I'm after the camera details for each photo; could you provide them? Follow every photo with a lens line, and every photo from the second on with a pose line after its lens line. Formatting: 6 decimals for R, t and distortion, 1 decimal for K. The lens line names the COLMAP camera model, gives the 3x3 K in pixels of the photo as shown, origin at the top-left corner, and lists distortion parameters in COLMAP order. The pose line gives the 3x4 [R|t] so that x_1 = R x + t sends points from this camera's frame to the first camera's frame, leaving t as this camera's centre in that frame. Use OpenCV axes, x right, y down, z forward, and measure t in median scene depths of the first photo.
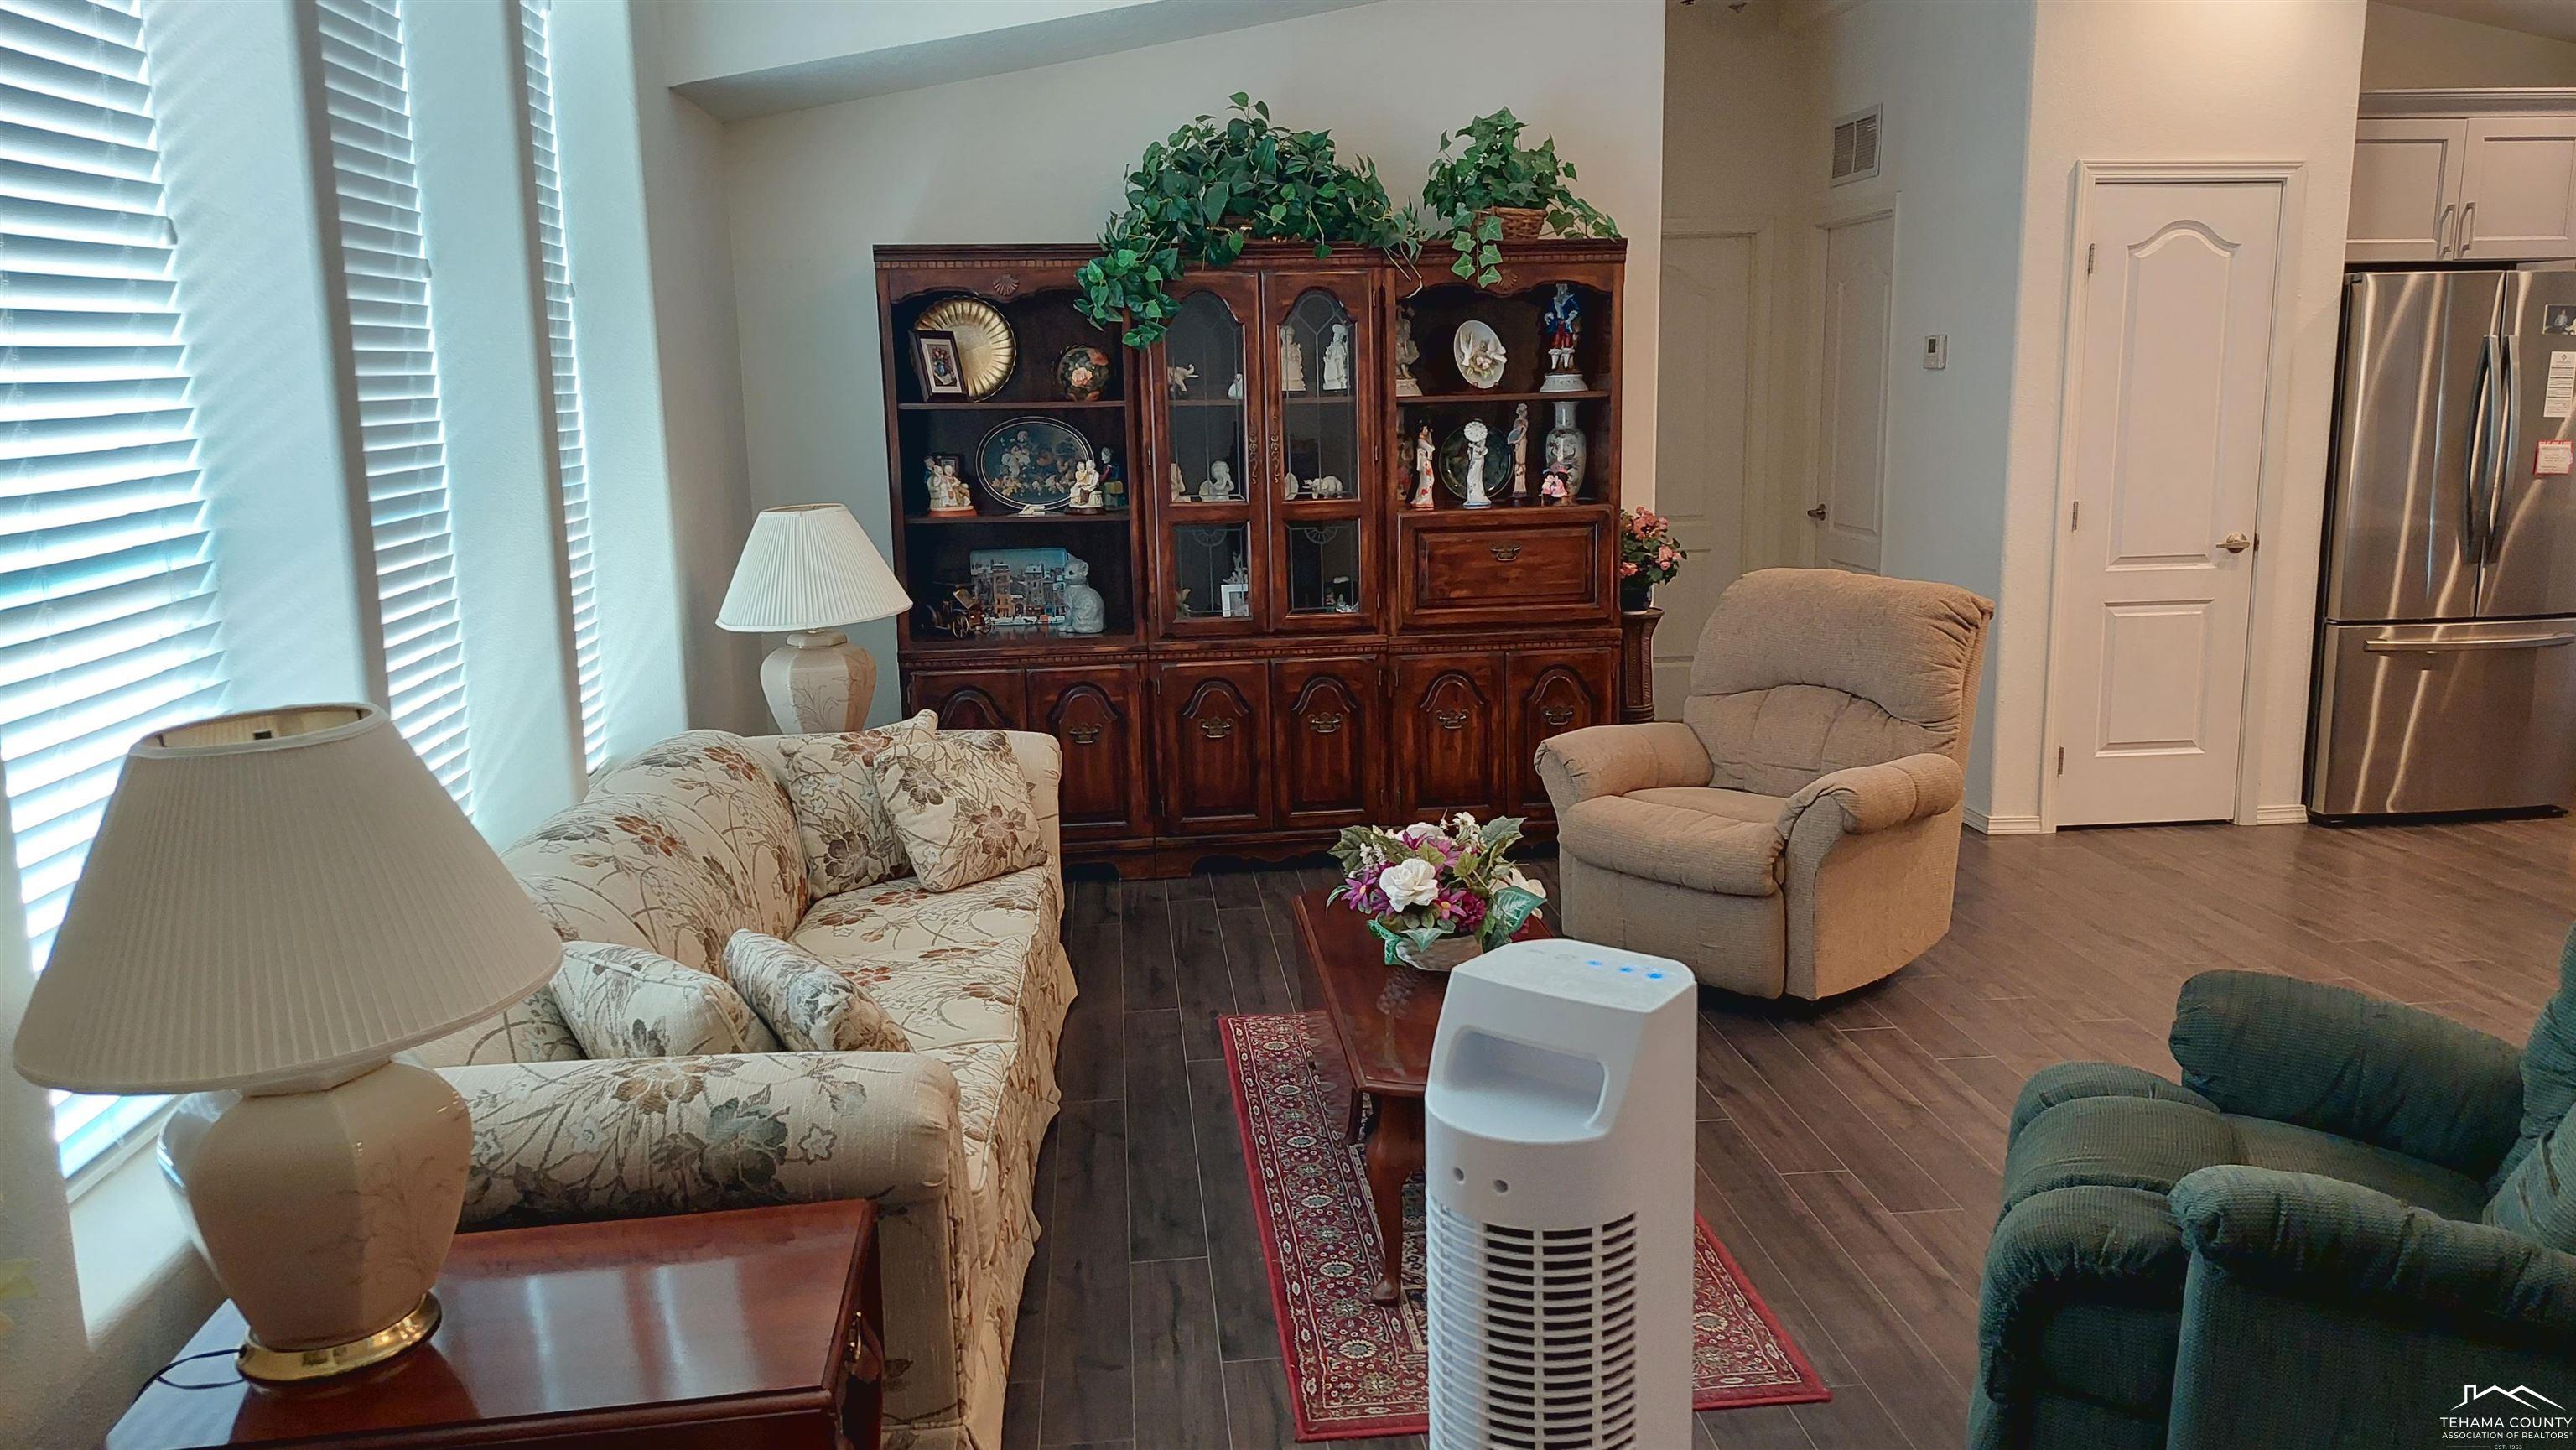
lens RADIAL K [[1833.9, 0, 1307.9], [0, 1833.9, 700.4], [0, 0, 1]] dist [0.058359, -0.069710]
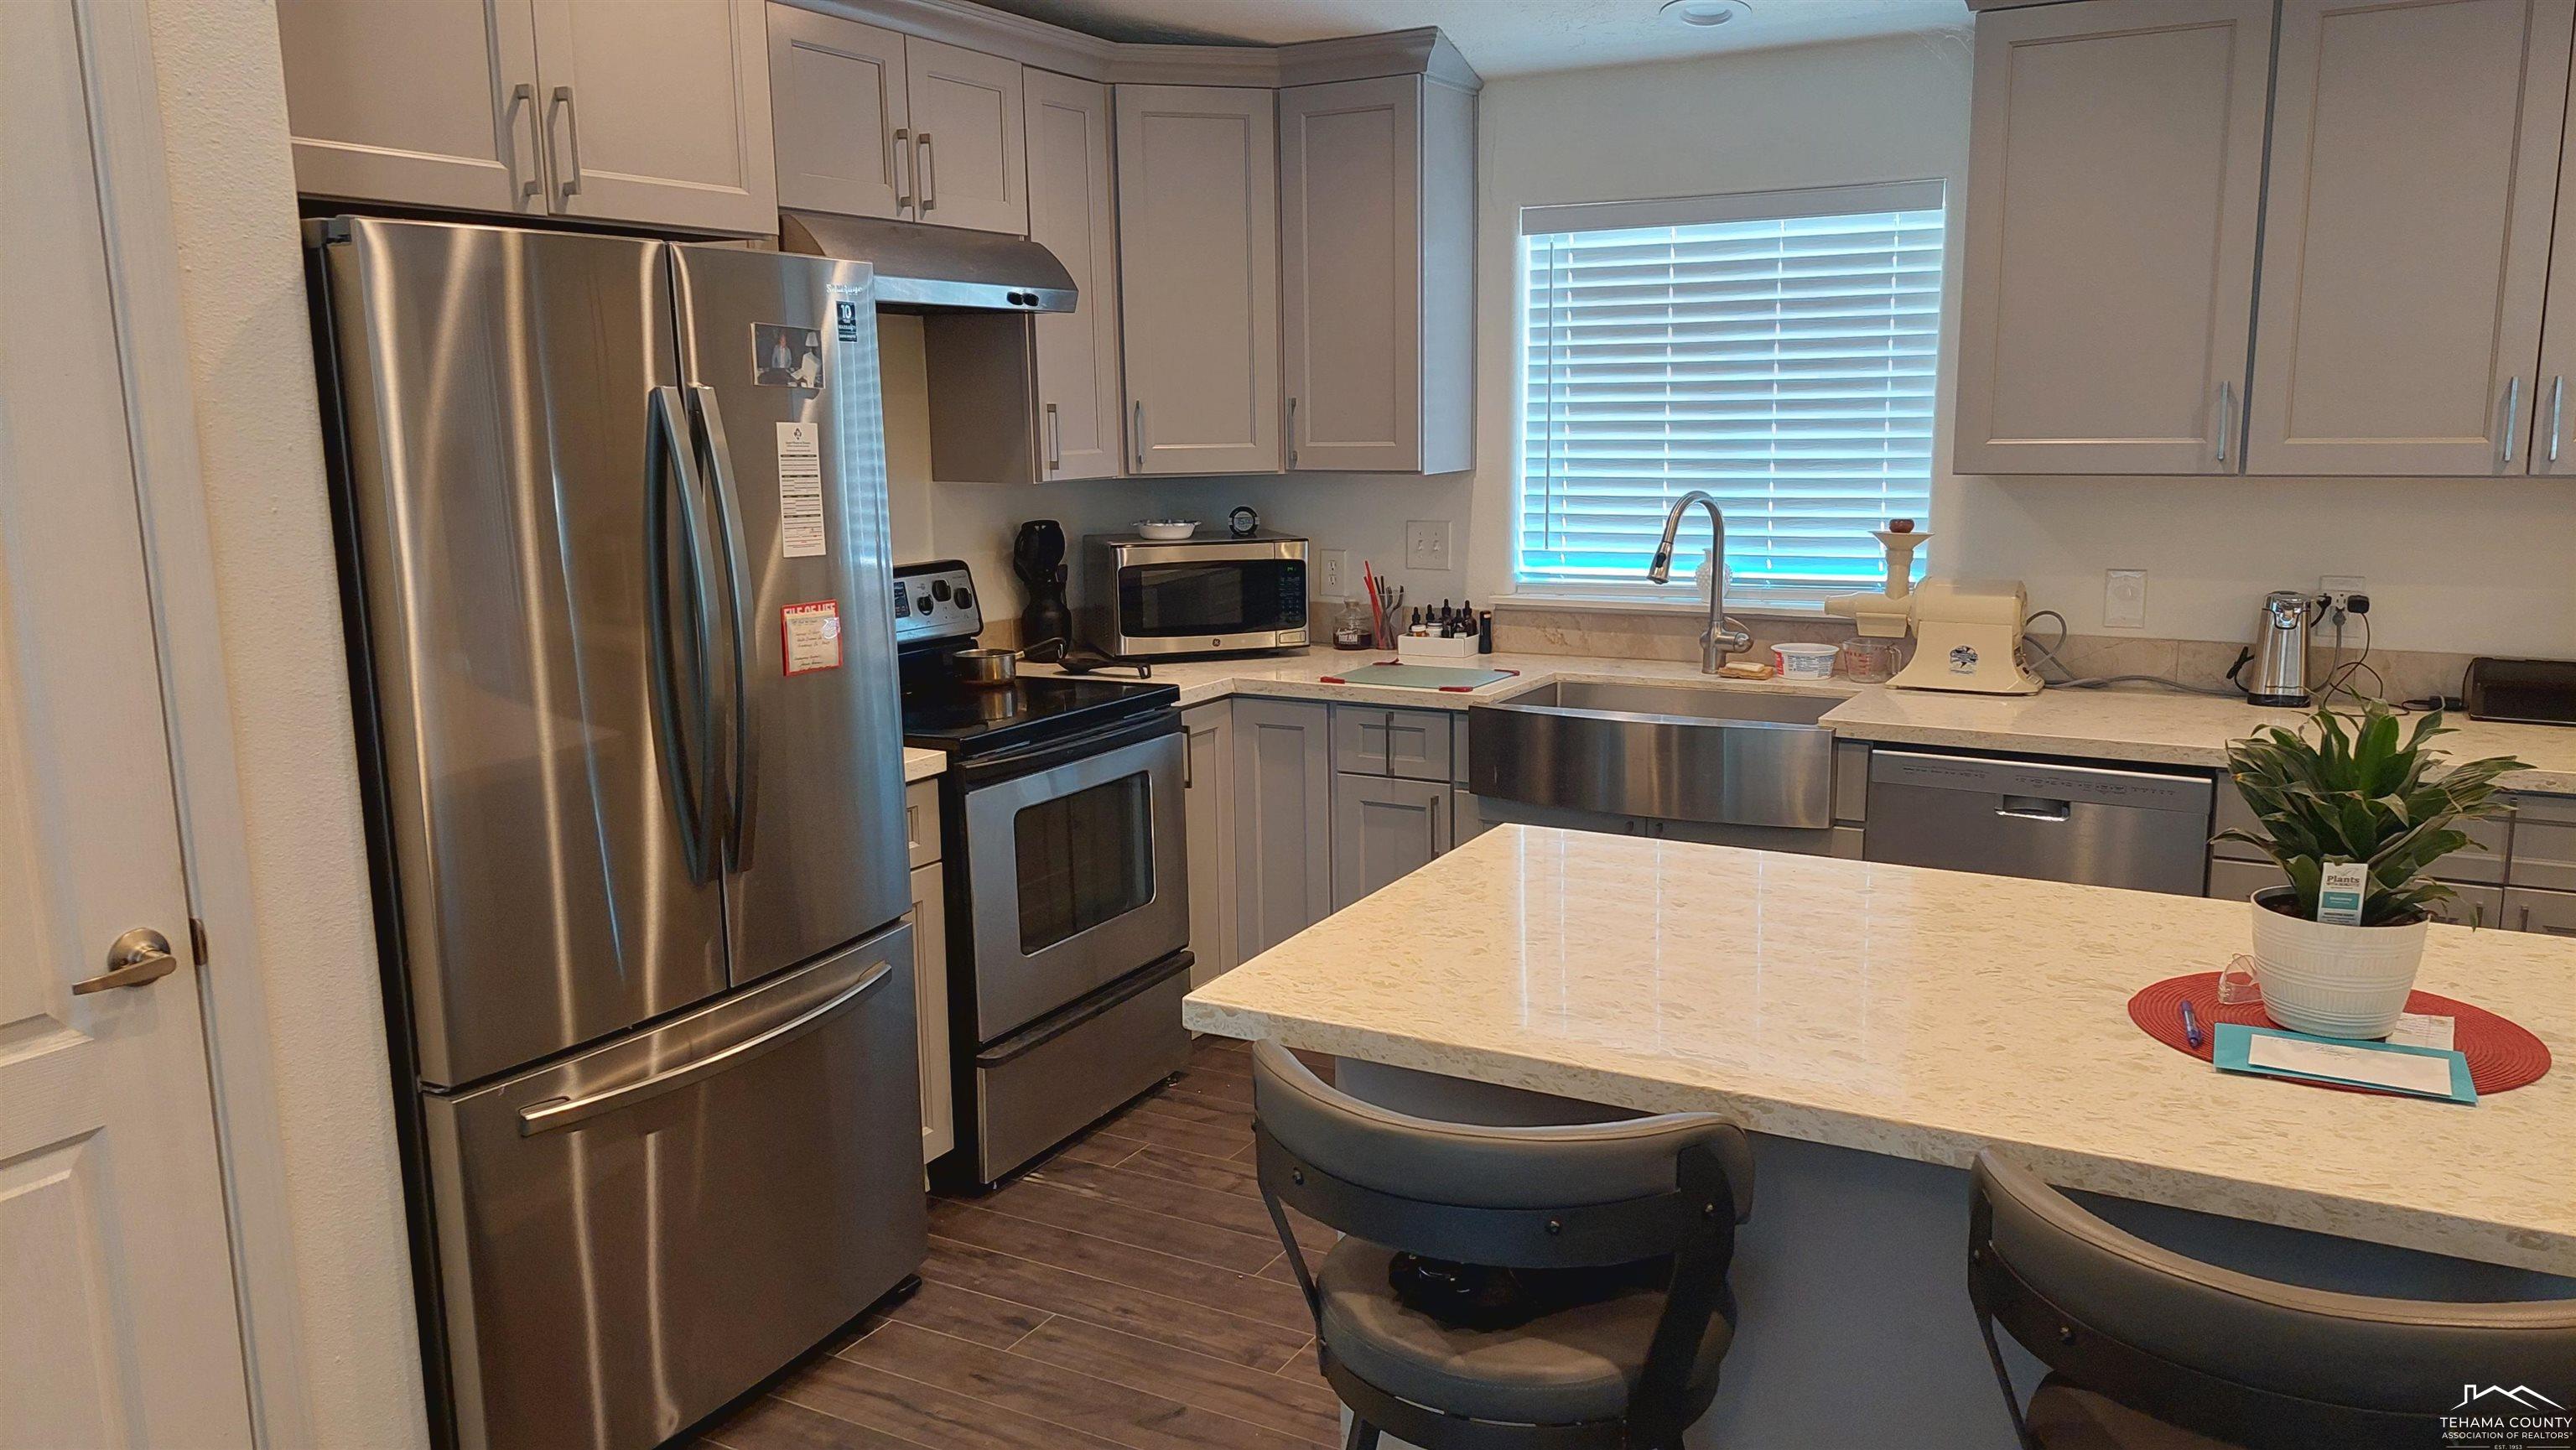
lens RADIAL K [[1833.9, 0, 1293.2], [0, 1833.9, 721.1], [0, 0, 1]] dist [0.058359, -0.069710]
pose [[0.579675, -0.135033, 0.803582, 0.362205], [0.148762, 0.987137, 0.058567, -0.121971], [-0.801154, 0.085593, 0.592306, 0.629995]]
